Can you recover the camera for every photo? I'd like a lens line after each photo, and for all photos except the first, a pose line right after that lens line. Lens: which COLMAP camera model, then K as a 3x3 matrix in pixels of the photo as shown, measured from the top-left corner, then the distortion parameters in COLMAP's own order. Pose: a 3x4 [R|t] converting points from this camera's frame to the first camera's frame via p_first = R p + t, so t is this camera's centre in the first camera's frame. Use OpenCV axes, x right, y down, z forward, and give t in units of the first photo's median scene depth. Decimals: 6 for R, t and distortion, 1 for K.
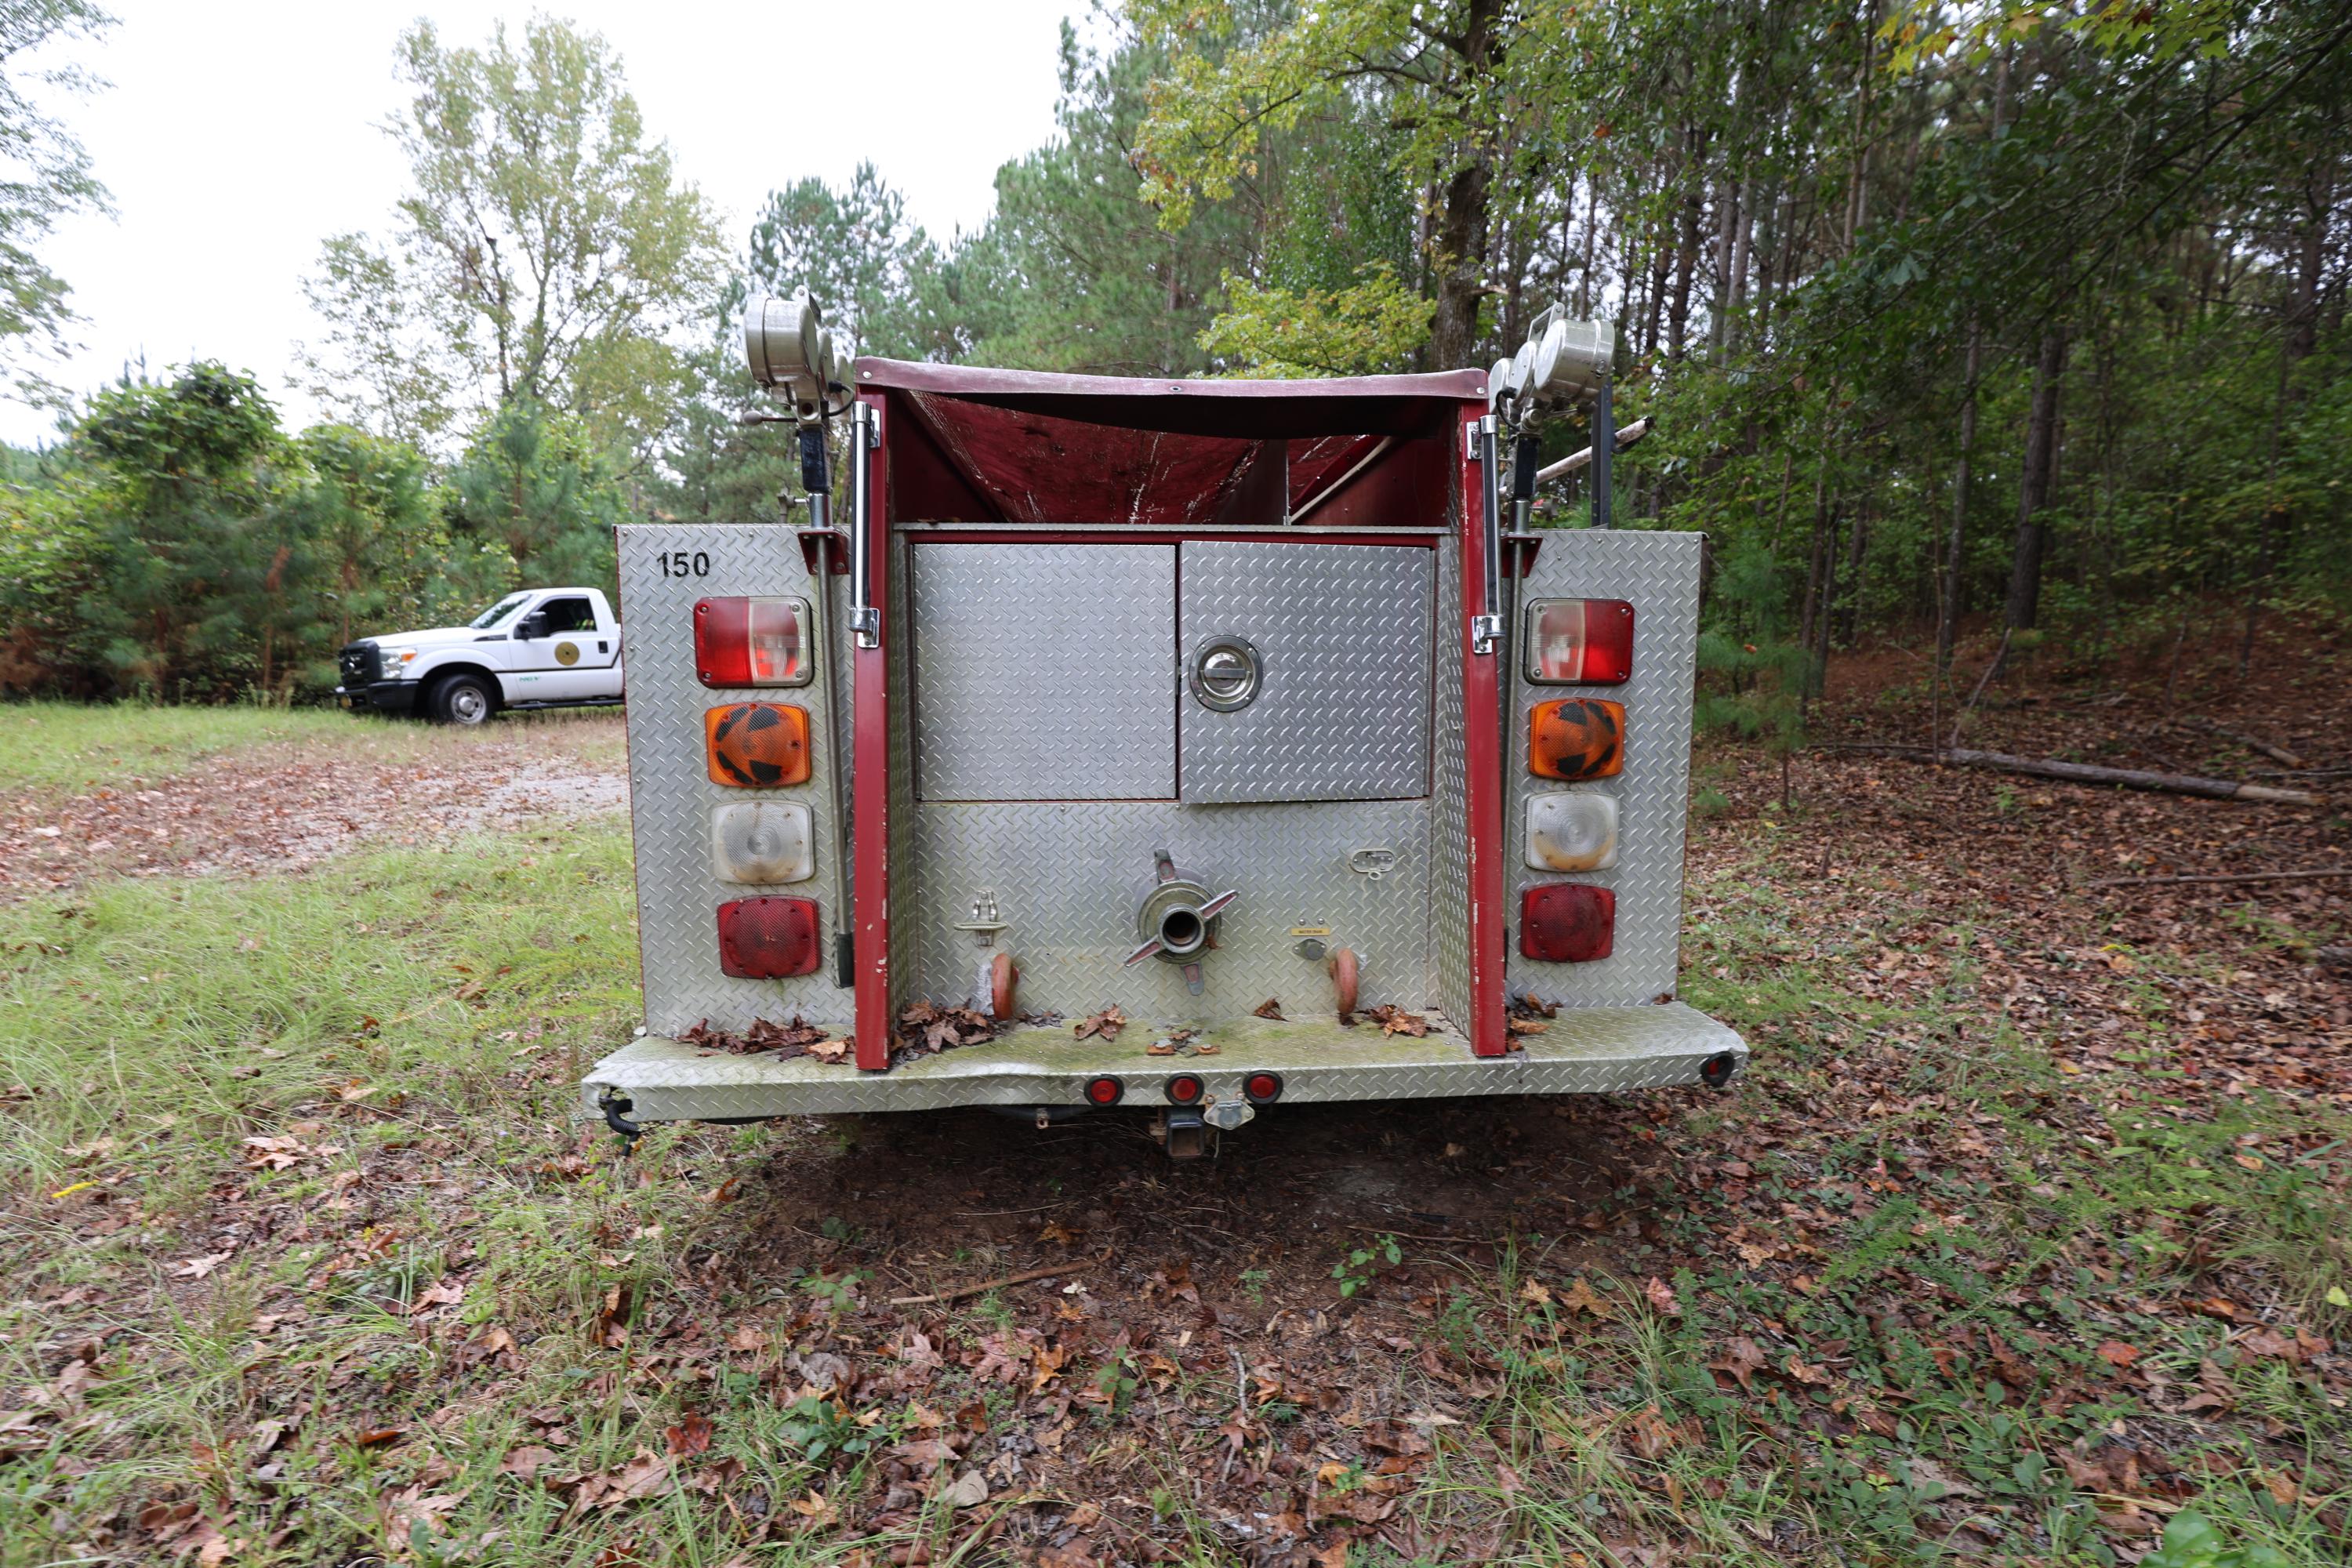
lens RADIAL K [[1058.3, 0, 1181.6], [0, 1058.3, 791.4], [0, 0, 1]] dist [-0.042543, 0.008229]
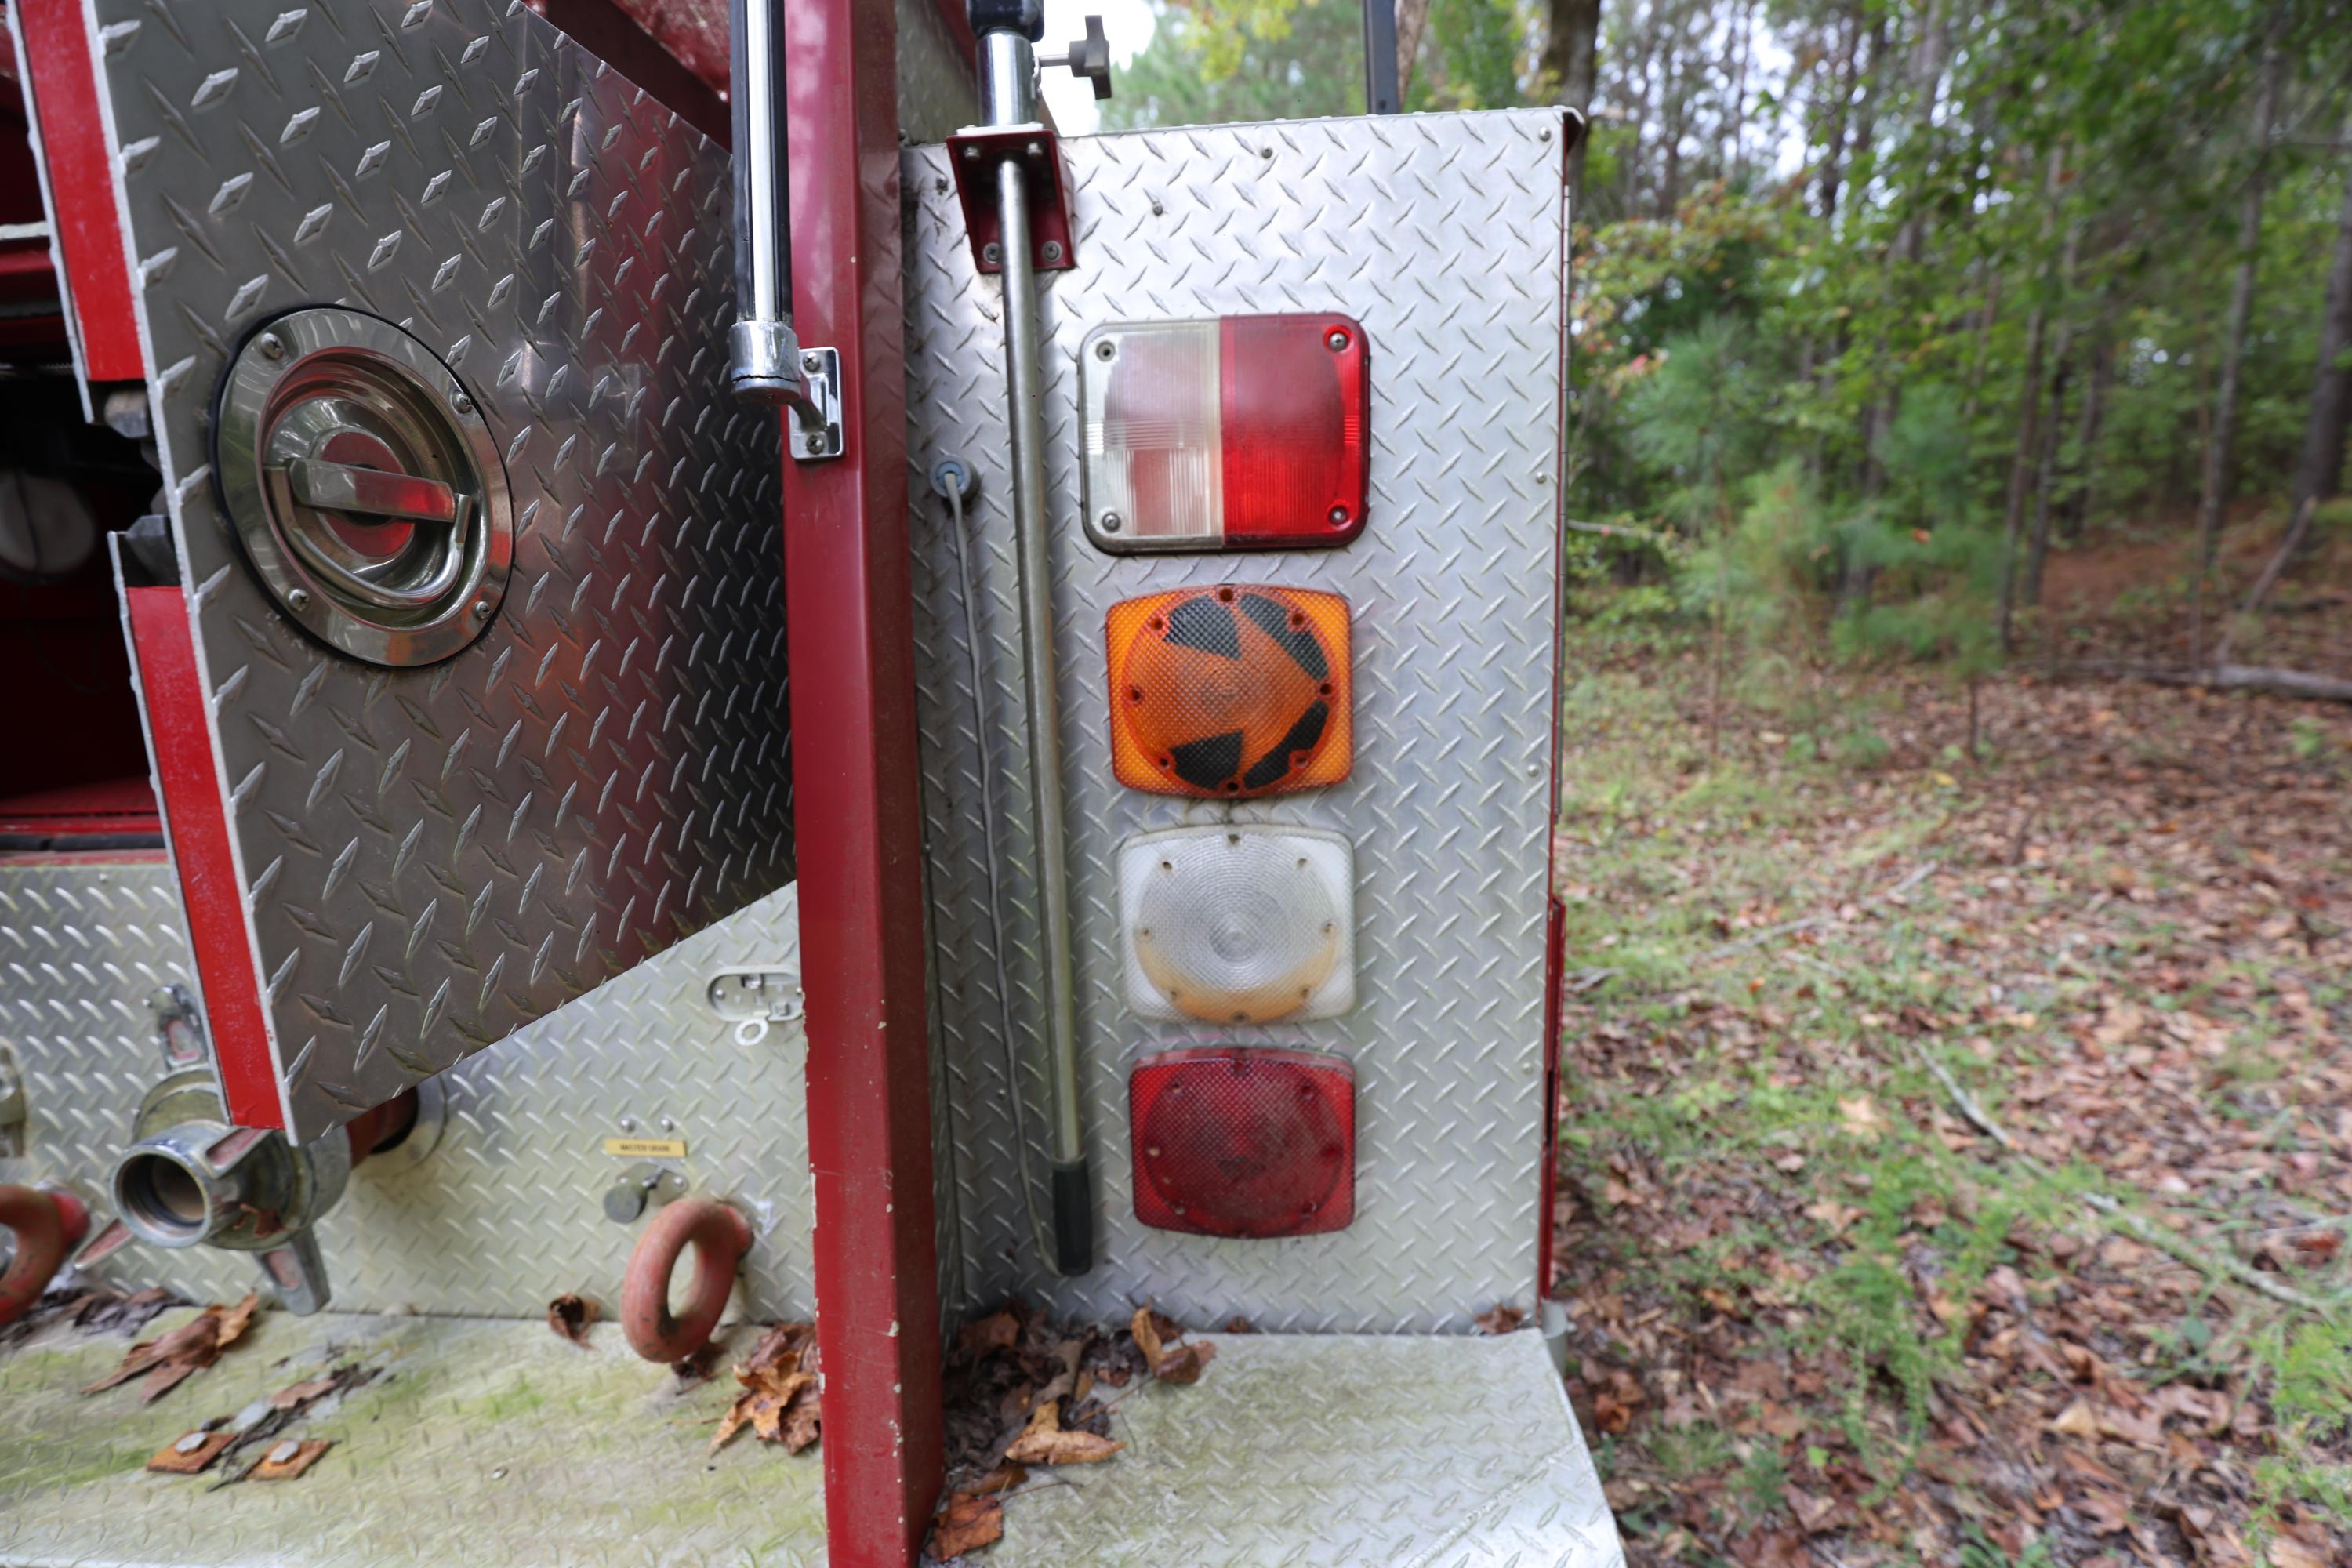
lens RADIAL K [[1070.1, 0, 1183.1], [0, 1070.1, 797.6], [0, 0, 1]] dist [-0.039594, 0.006754]
pose [[0.990468, -0.012480, -0.137180, 0.147561], [0.021191, 0.997837, 0.062230, -0.013008], [0.136106, -0.064544, 0.988590, 0.218096]]
